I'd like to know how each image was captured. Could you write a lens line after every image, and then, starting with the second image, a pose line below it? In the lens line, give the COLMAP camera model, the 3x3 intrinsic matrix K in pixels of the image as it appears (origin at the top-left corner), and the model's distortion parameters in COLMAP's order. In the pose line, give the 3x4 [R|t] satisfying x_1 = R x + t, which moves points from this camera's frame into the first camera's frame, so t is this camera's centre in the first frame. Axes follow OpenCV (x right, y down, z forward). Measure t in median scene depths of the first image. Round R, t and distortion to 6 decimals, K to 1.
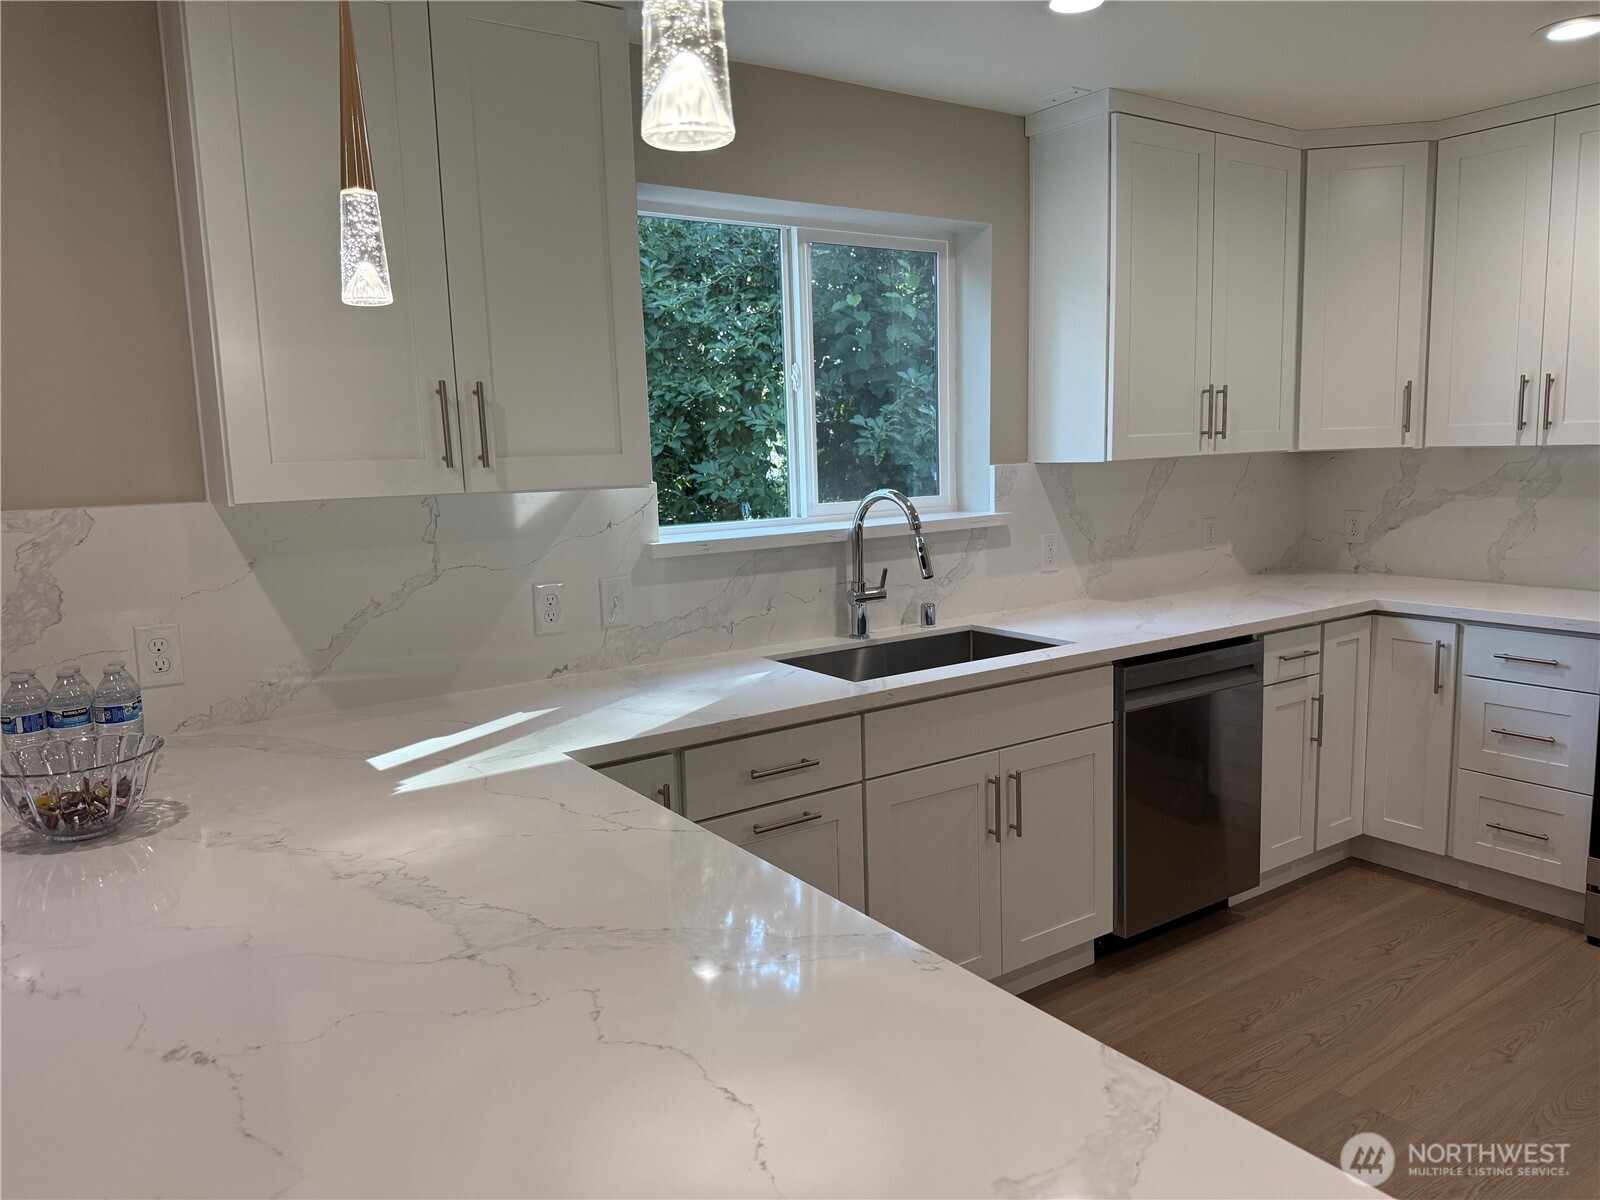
lens RADIAL K [[1132.5, 0, 801.4], [0, 1132.5, 602.5], [0, 0, 1]] dist [0.035065, -0.046789]
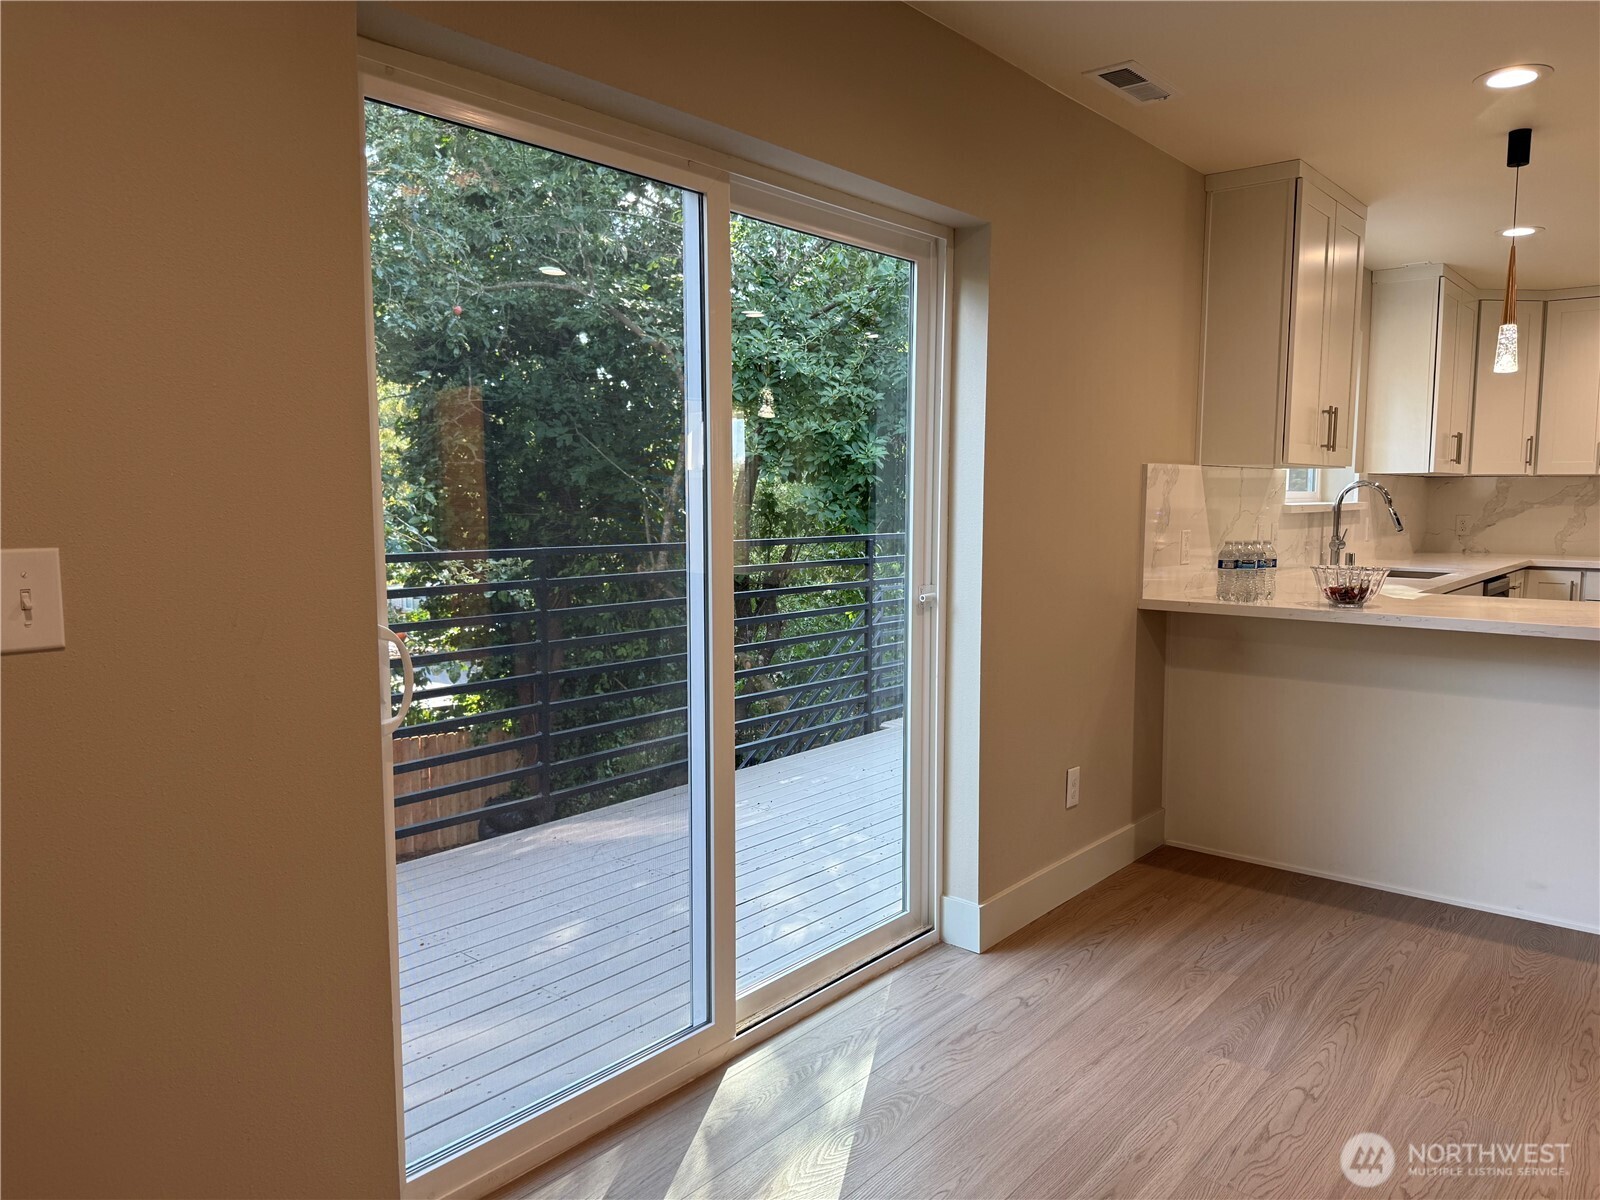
lens RADIAL K [[1132.5, 0, 798.6], [0, 1132.5, 599.9], [0, 0, 1]] dist [0.035065, -0.046789]
pose [[0.964774, 0.005716, 0.263019, -1.019891], [0.007653, 0.998731, -0.049773, 0.135361], [-0.262970, 0.050033, 0.963506, -0.372978]]
